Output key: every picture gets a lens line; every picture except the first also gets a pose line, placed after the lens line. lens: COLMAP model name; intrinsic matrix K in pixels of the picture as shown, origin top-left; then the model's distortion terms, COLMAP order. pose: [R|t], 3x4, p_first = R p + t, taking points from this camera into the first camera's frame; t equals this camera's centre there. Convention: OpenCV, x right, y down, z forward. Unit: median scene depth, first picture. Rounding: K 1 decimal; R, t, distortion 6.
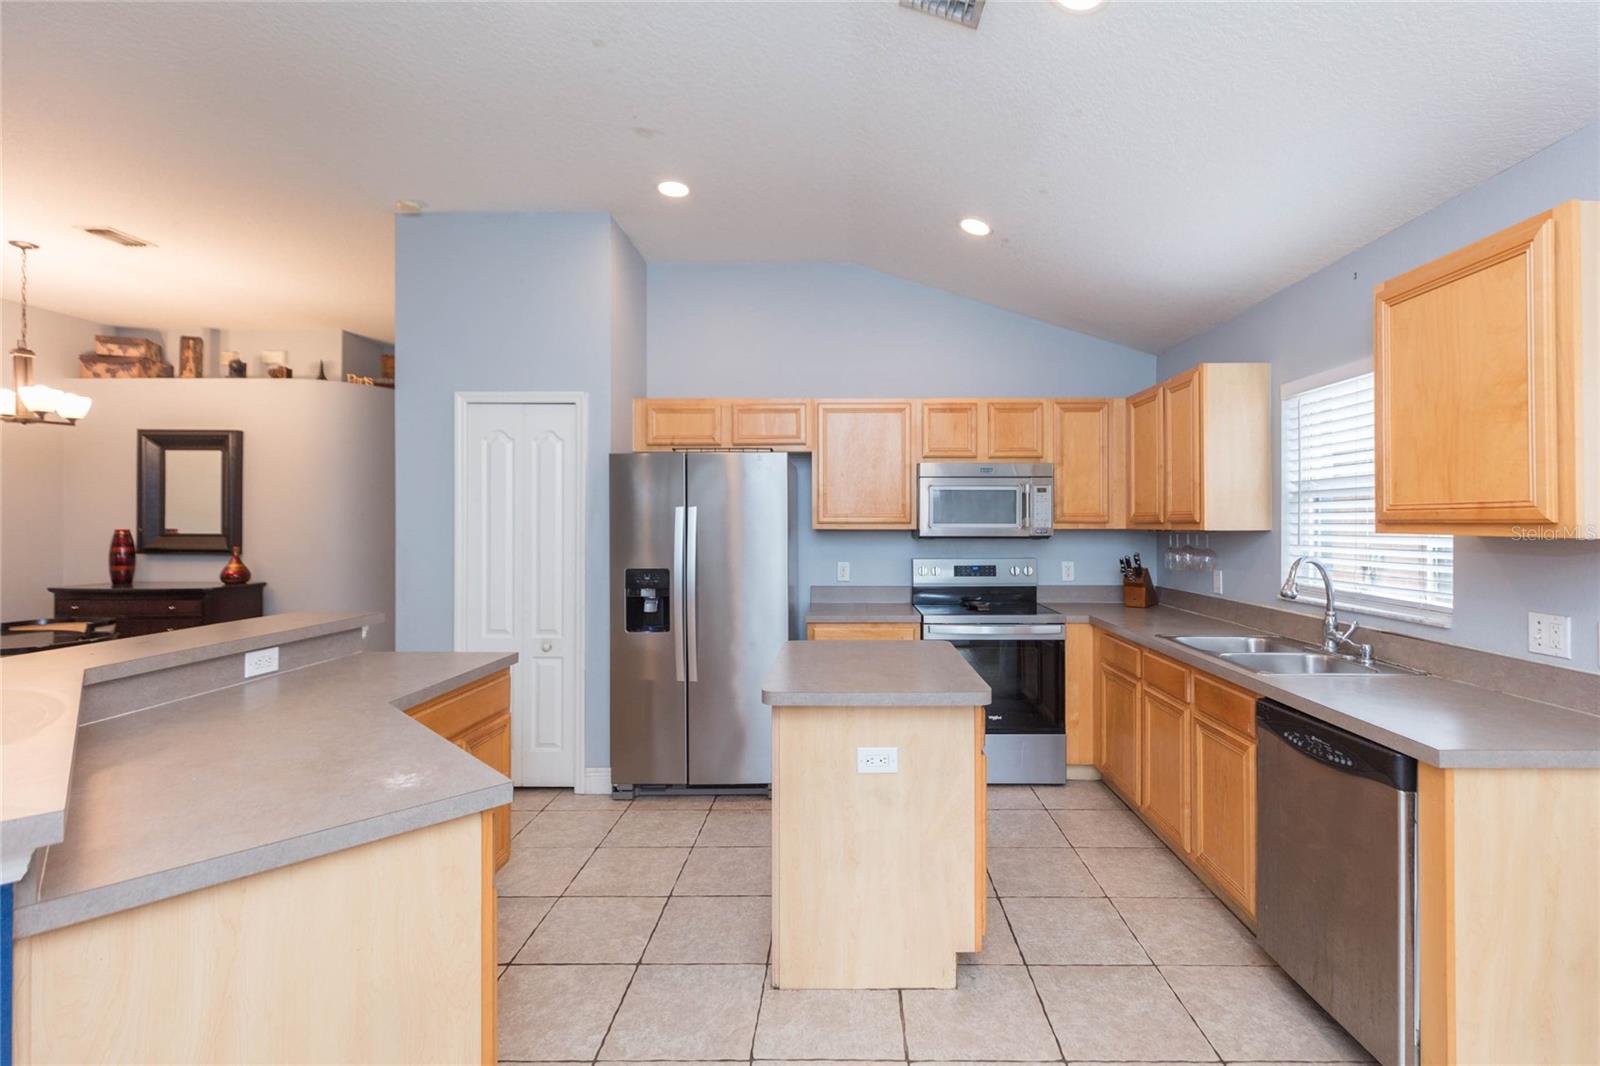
lens RADIAL K [[727.5, 0, 834.6], [0, 727.5, 523.9], [0, 0, 1]] dist [0.009469, -0.000737]
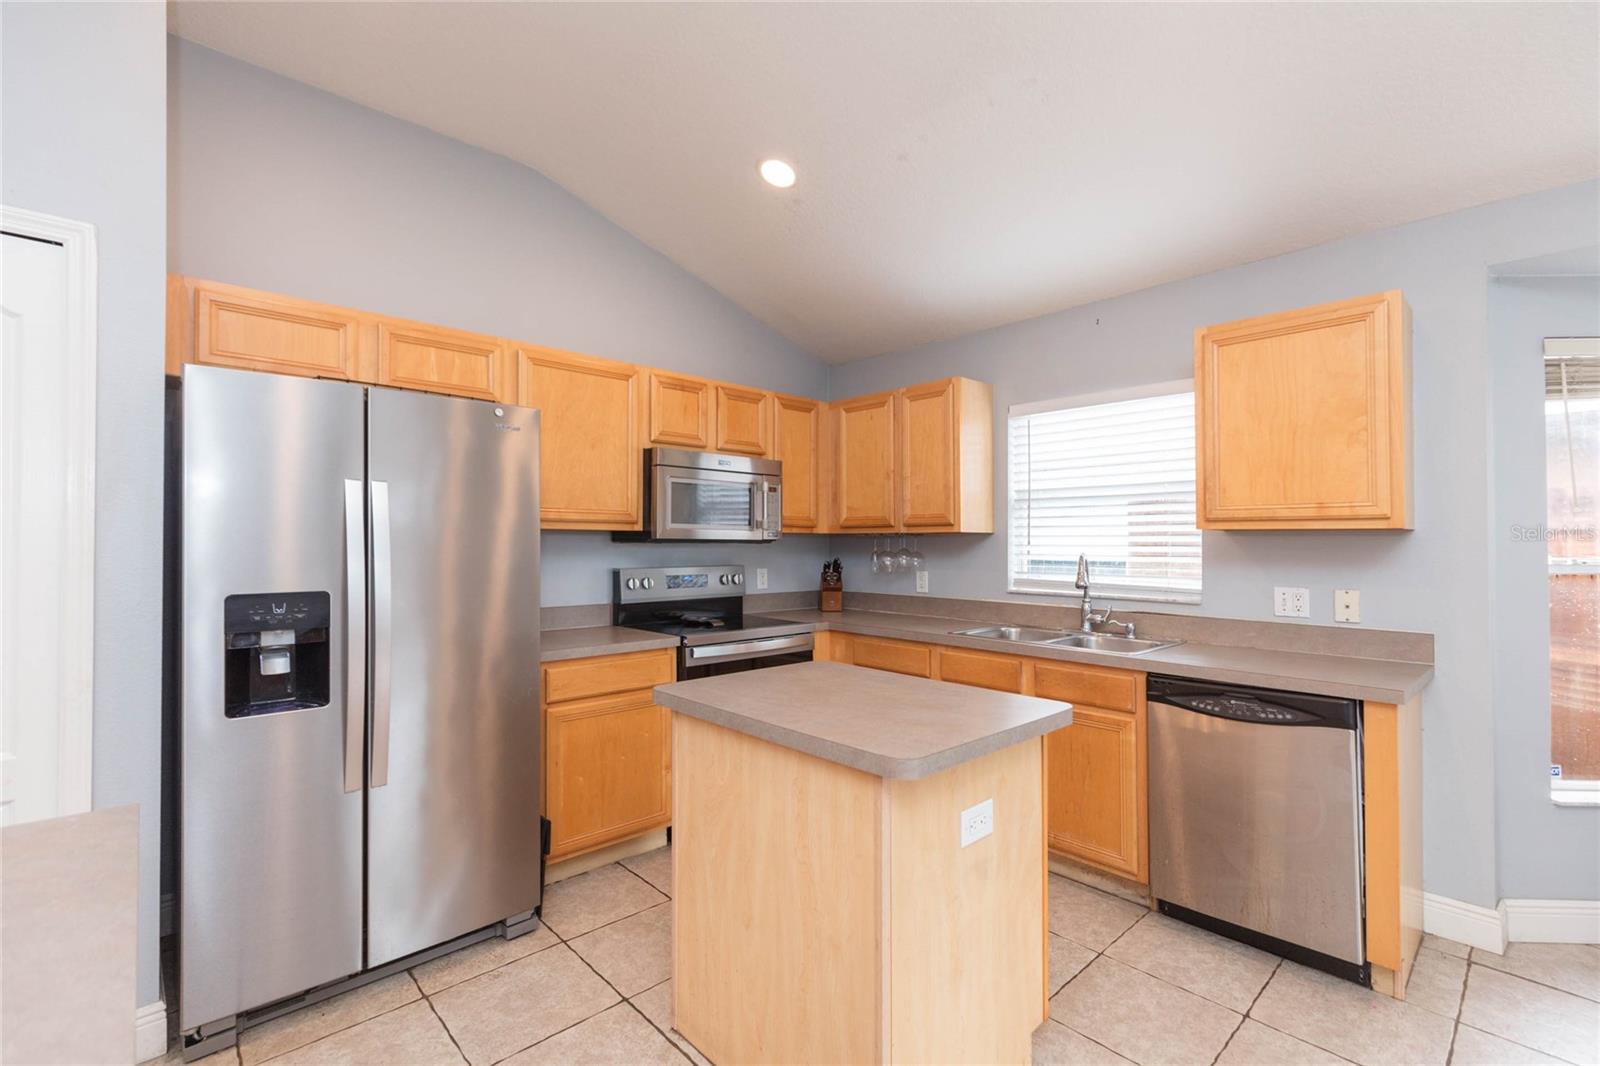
lens RADIAL K [[721.0, 0, 817.4], [0, 721.0, 539.0], [0, 0, 1]] dist [0.006264, 0.000148]
pose [[0.720393, 0.007228, 0.693528, -0.300824], [-0.003624, 0.999971, -0.006657, 0.021415], [-0.693557, 0.002283, 0.720399, 0.305796]]
